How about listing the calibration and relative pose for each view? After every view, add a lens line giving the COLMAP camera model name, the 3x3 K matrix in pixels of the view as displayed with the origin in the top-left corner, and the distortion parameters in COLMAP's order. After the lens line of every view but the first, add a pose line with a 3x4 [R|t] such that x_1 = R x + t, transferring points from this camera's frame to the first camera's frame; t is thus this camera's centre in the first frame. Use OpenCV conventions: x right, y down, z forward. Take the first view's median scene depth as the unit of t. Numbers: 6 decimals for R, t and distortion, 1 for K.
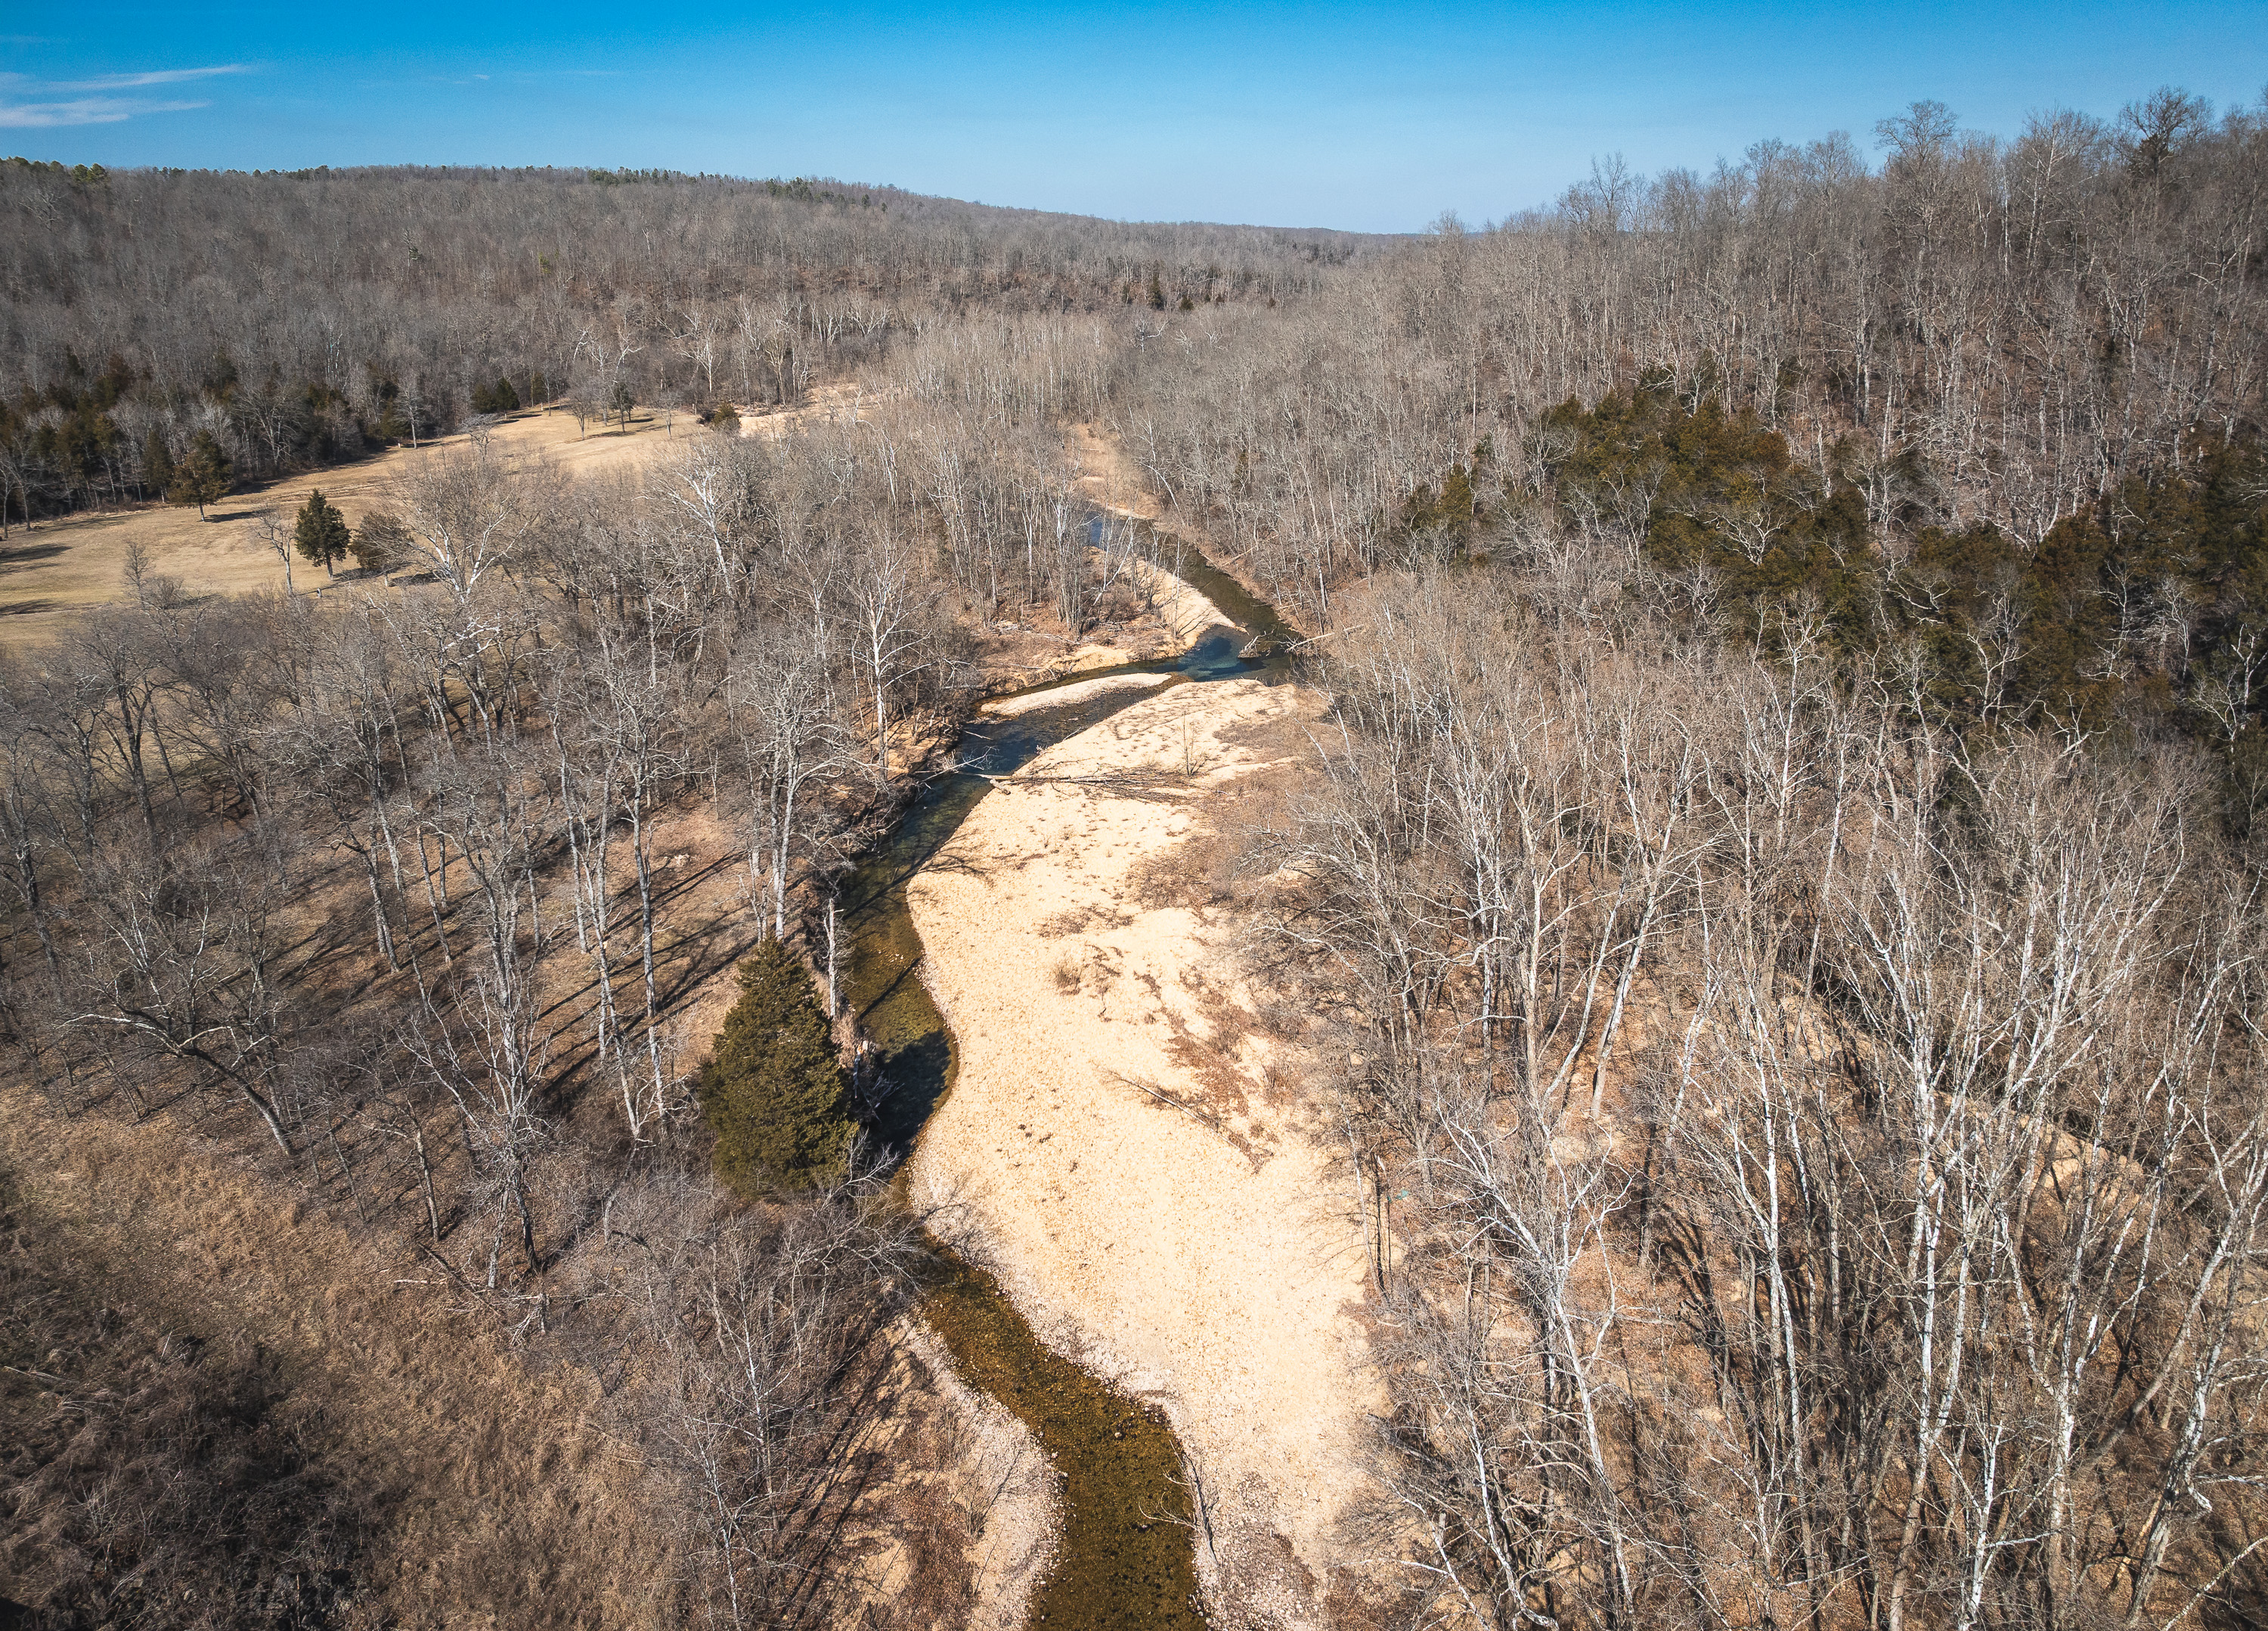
lens RADIAL K [[1667.5, 0, 1134.0], [0, 1667.5, 815.5], [0, 0, 1]] dist [-0.037309, -0.004640]
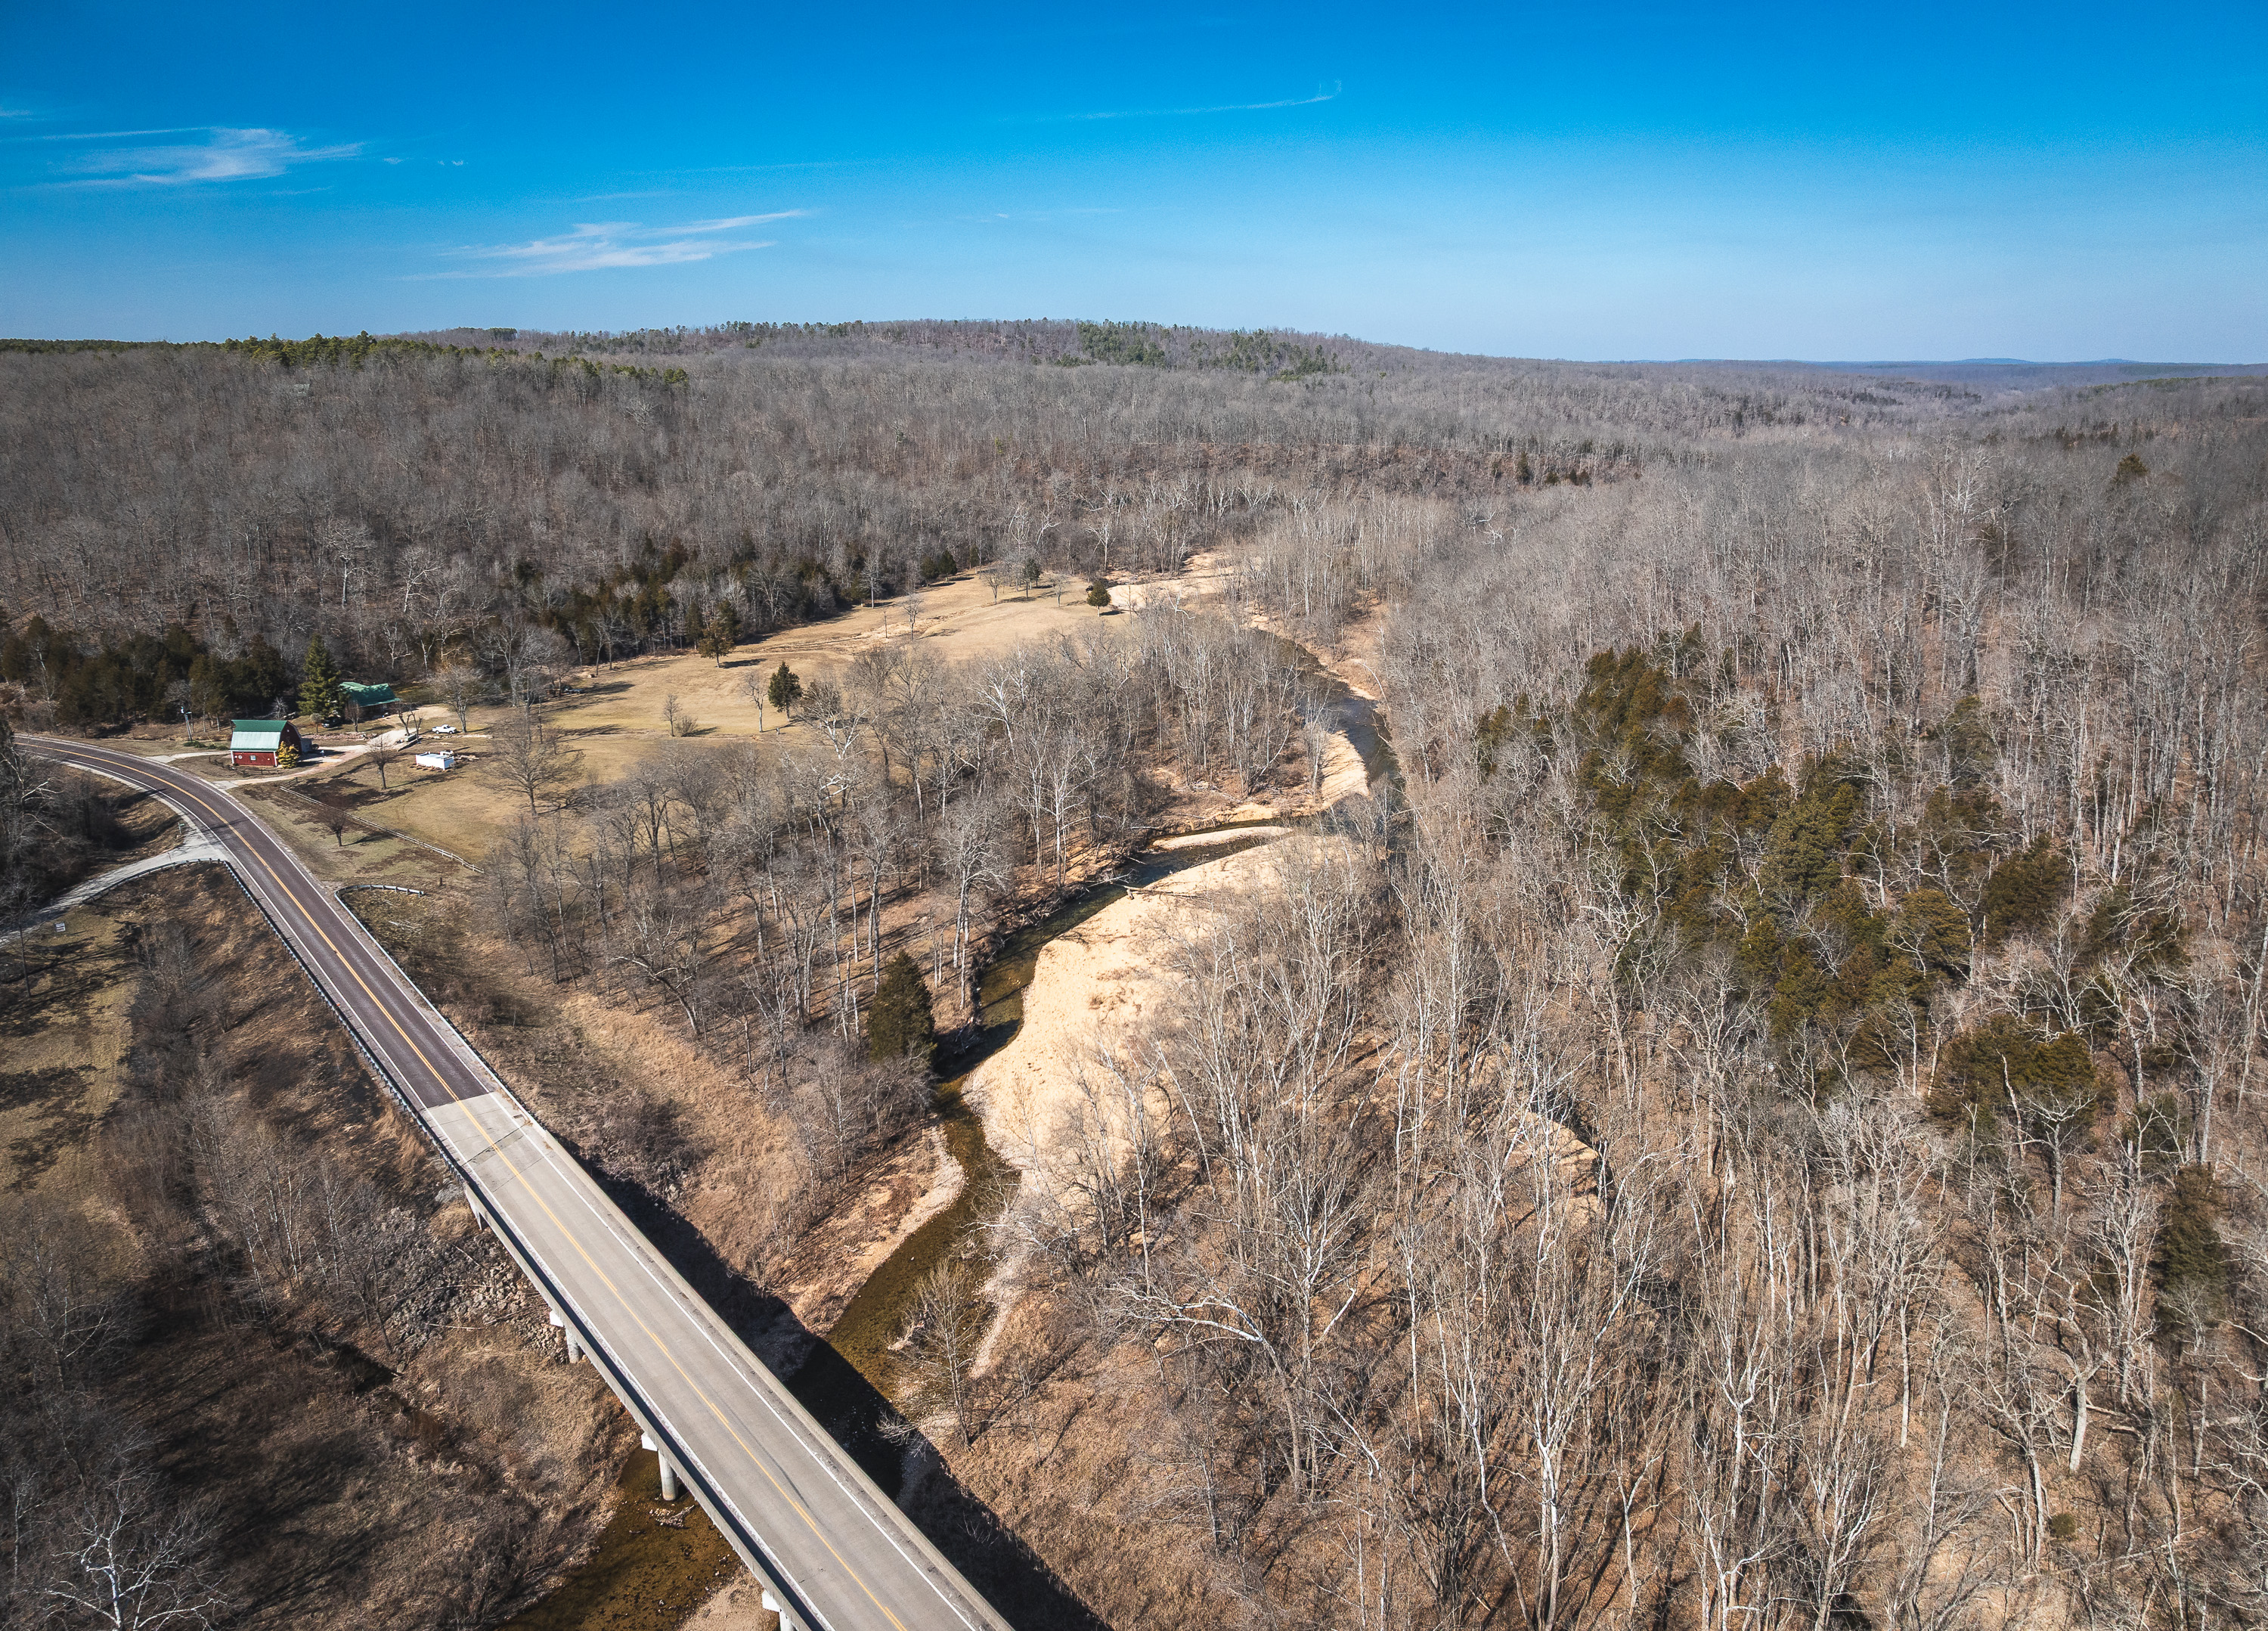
lens RADIAL K [[1667.5, 0, 1134.0], [0, 1667.5, 815.5], [0, 0, 1]] dist [-0.037309, -0.004640]
pose [[0.960207, 0.073041, -0.269569, 0.226645], [-0.089673, 0.994721, -0.049892, -0.008275], [0.264502, 0.072079, 0.961688, -0.361868]]
